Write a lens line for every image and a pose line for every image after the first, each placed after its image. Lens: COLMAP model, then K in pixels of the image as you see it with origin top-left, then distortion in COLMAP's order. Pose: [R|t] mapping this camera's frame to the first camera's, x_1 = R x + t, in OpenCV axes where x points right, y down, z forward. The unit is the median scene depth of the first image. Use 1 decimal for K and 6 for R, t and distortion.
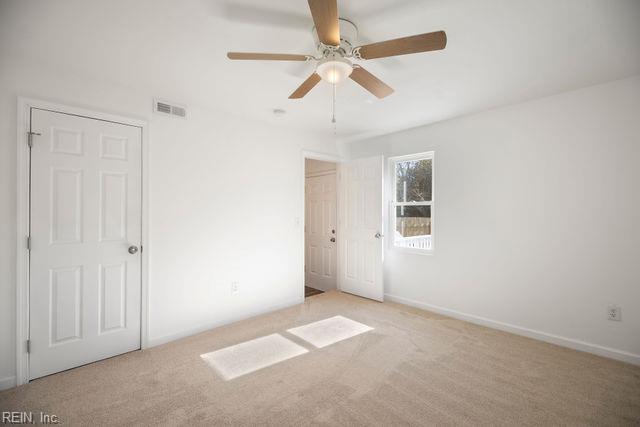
lens RADIAL K [[275.2, 0, 320.0], [0, 275.2, 213.5], [0, 0, 1]] dist [0.001117, -0.000011]
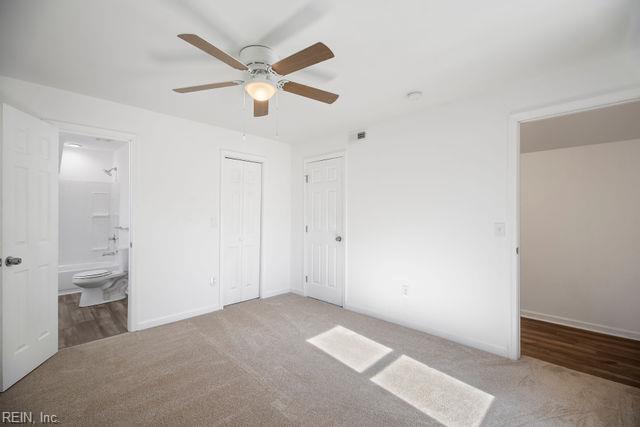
lens RADIAL K [[275.2, 0, 320.0], [0, 275.2, 213.5], [0, 0, 1]] dist [0.001117, -0.000011]
pose [[0.031342, -0.008933, -0.999469, 0.805995], [-0.003448, 0.999953, -0.009045, 0.007220], [0.999503, 0.003730, 0.031310, 0.822631]]
